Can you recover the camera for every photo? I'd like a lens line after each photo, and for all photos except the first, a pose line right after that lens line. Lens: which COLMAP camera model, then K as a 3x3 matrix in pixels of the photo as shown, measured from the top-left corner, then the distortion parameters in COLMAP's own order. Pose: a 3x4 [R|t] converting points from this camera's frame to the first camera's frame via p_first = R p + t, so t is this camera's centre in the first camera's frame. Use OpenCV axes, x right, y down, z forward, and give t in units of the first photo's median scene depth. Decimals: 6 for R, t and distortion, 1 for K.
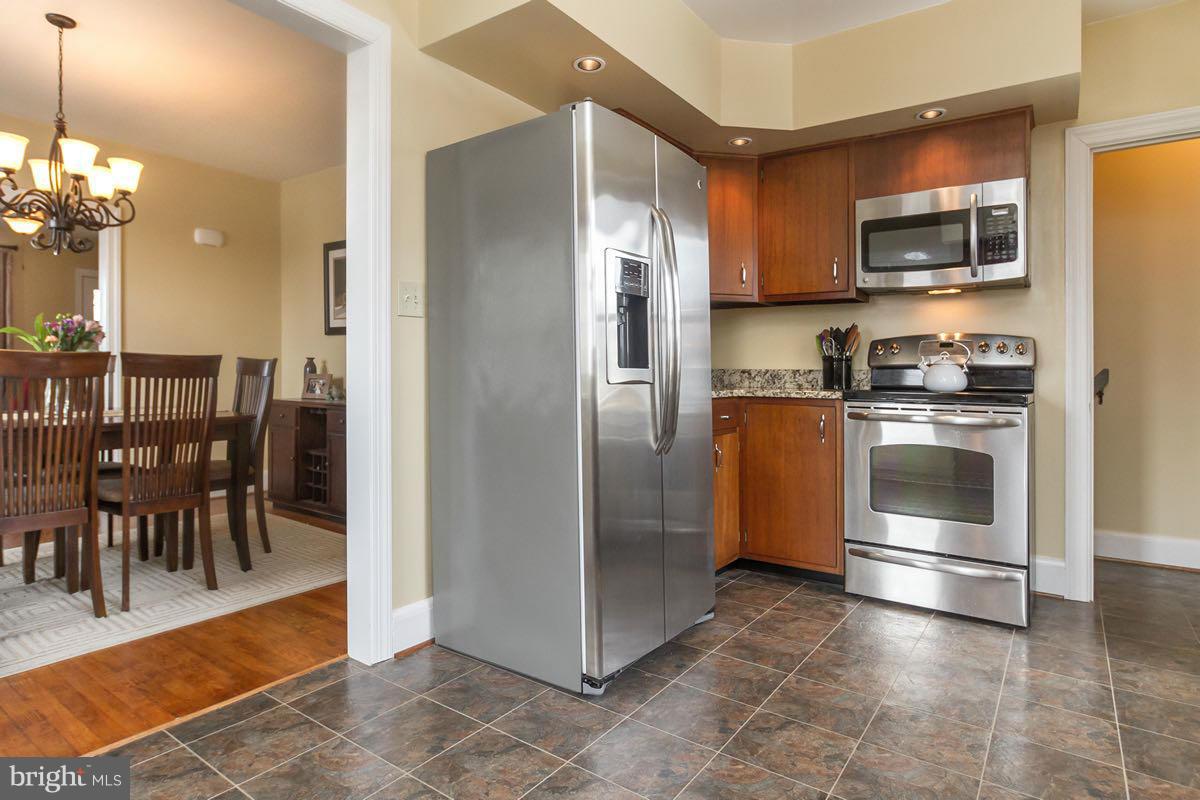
lens RADIAL K [[649.5, 0, 622.0], [0, 649.5, 370.9], [0, 0, 1]] dist [-0.000926, 0.000813]
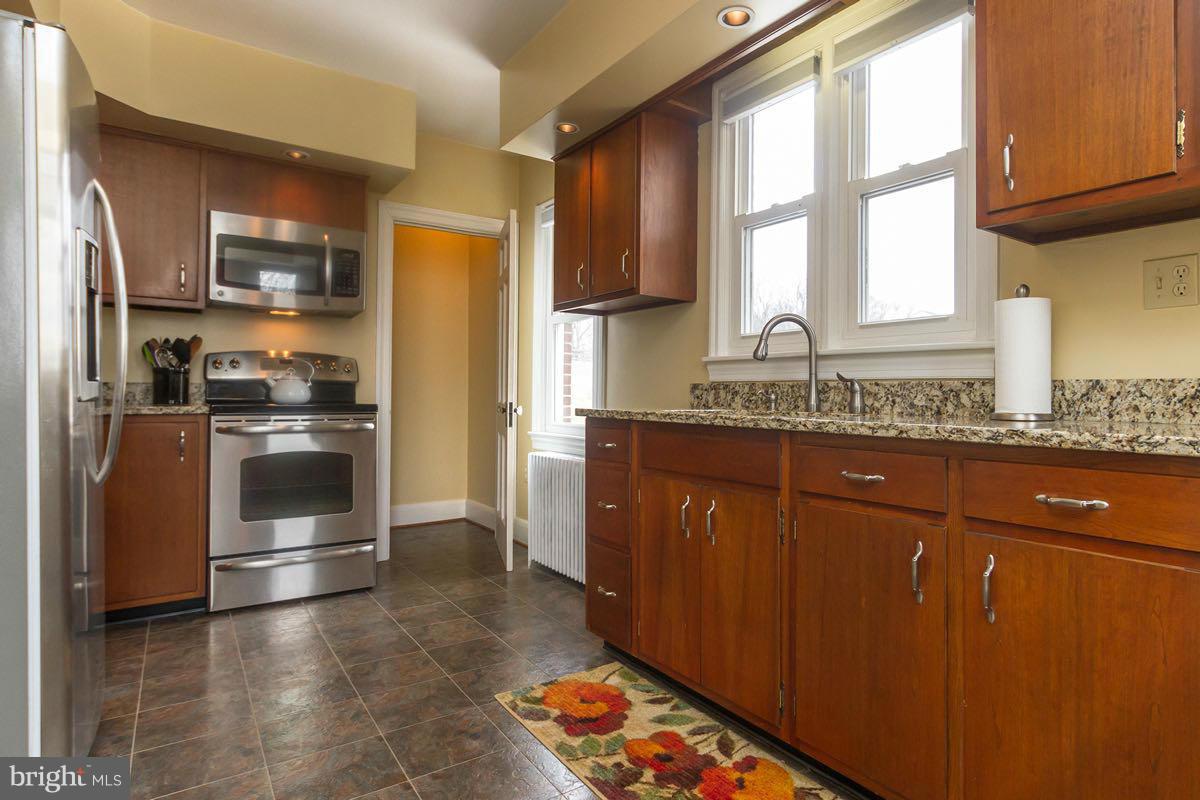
lens RADIAL K [[649.5, 0, 622.0], [0, 649.5, 370.9], [0, 0, 1]] dist [-0.000926, 0.000813]
pose [[0.357134, 0.027035, 0.933662, -0.362219], [-0.006935, 0.999630, -0.026293, 0.000895], [-0.934027, 0.002915, 0.357190, 0.078386]]
